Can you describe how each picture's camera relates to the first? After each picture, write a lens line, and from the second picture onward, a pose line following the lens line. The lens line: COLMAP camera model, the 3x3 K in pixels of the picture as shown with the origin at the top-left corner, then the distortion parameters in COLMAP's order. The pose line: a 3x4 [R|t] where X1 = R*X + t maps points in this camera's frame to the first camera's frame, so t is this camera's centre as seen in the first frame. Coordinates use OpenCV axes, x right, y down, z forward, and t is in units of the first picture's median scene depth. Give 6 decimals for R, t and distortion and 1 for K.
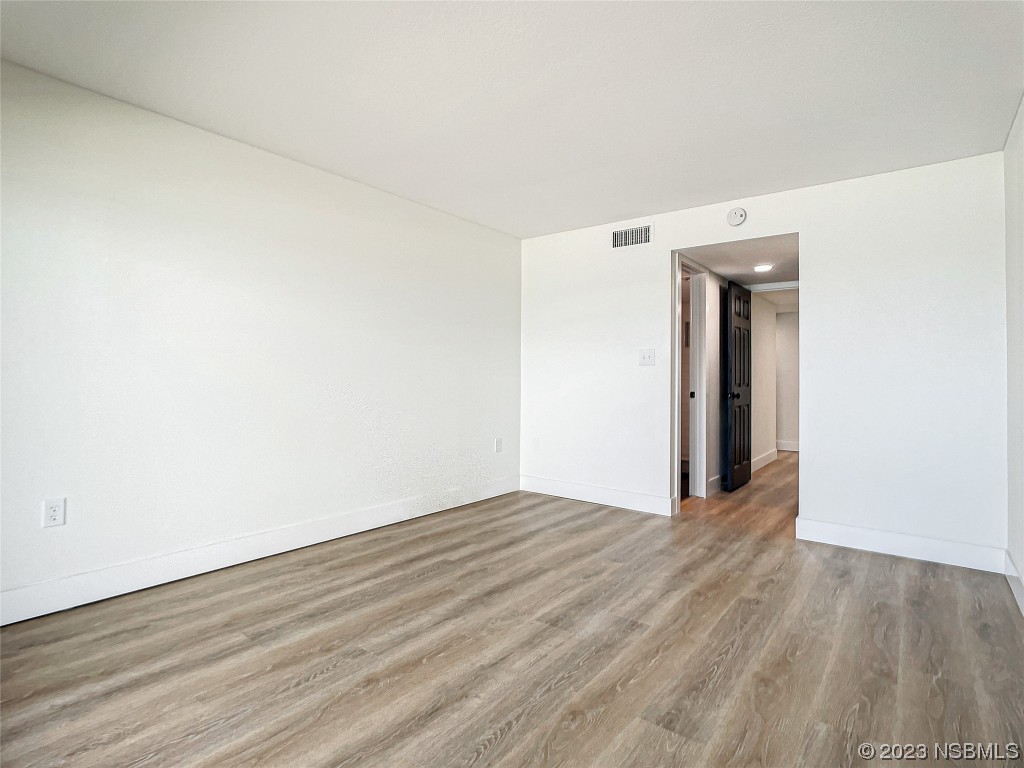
lens RADIAL K [[531.6, 0, 512.9], [0, 531.6, 376.0], [0, 0, 1]] dist [-0.014915, 0.002813]
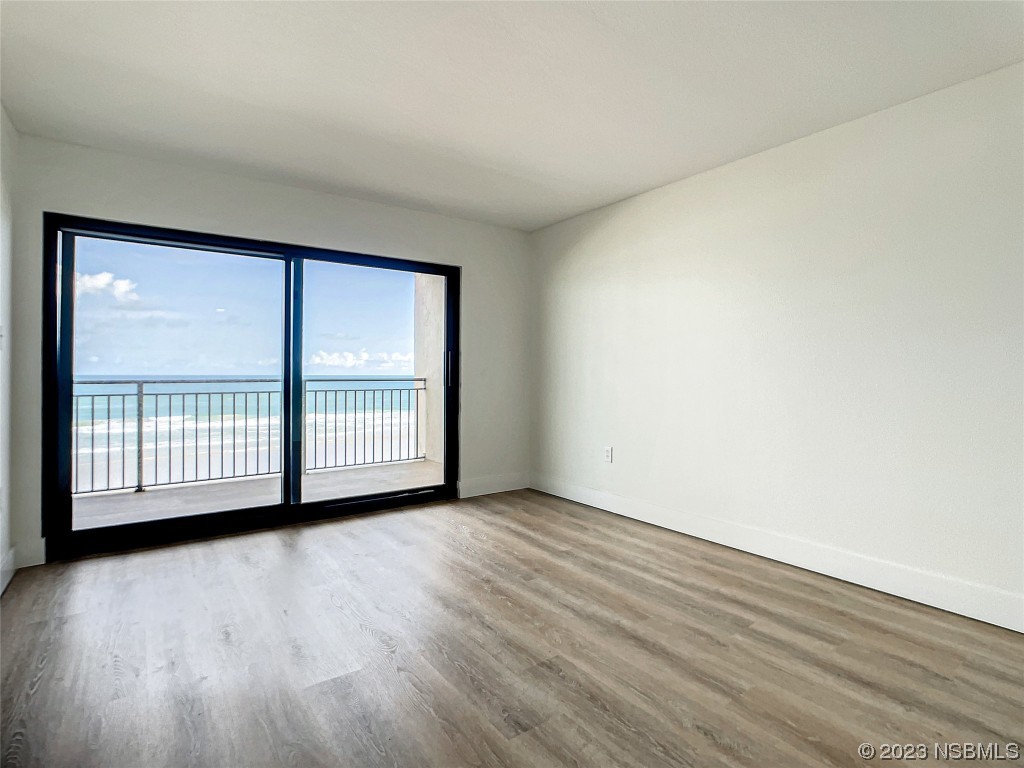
lens RADIAL K [[531.6, 0, 510.1], [0, 531.6, 362.3], [0, 0, 1]] dist [-0.014915, 0.002813]
pose [[-0.290156, -0.032455, -0.956429, 0.883950], [-0.005239, 0.999464, -0.032326, 0.013419], [0.956965, -0.004369, -0.290171, 1.154472]]
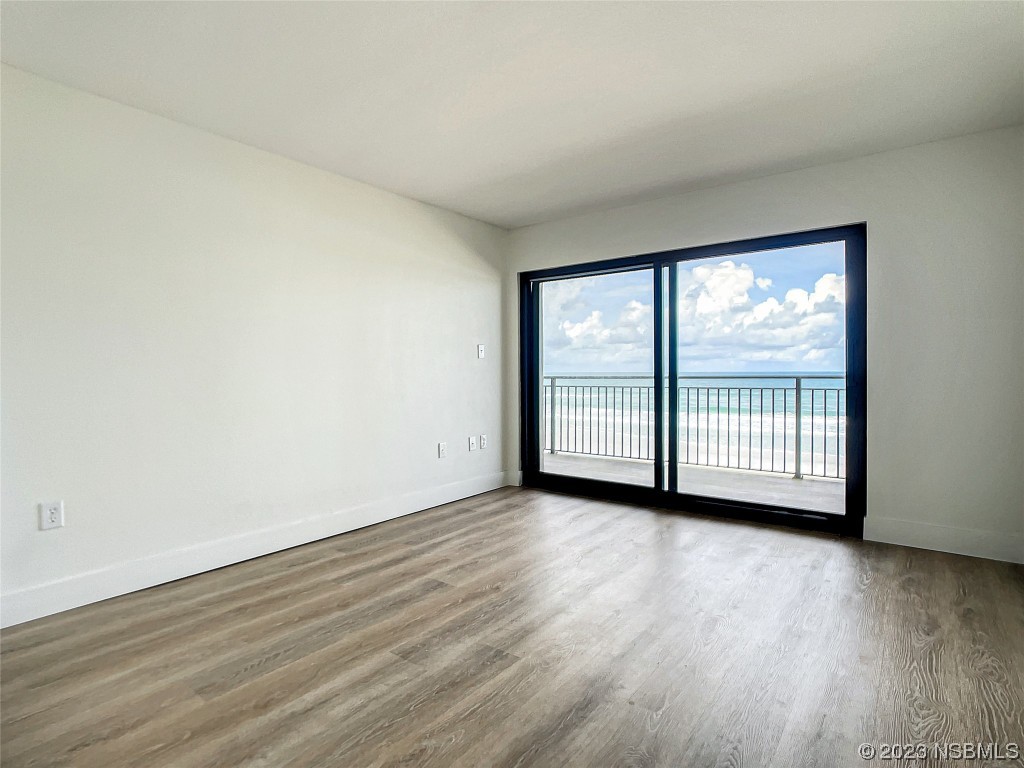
lens RADIAL K [[531.6, 0, 497.5], [0, 531.6, 377.1], [0, 0, 1]] dist [-0.014915, 0.002813]
pose [[-0.999819, -0.004380, 0.018506, 0.063173], [-0.004157, 0.999918, 0.012080, 0.000366], [-0.018558, 0.012001, -0.999756, 1.808164]]
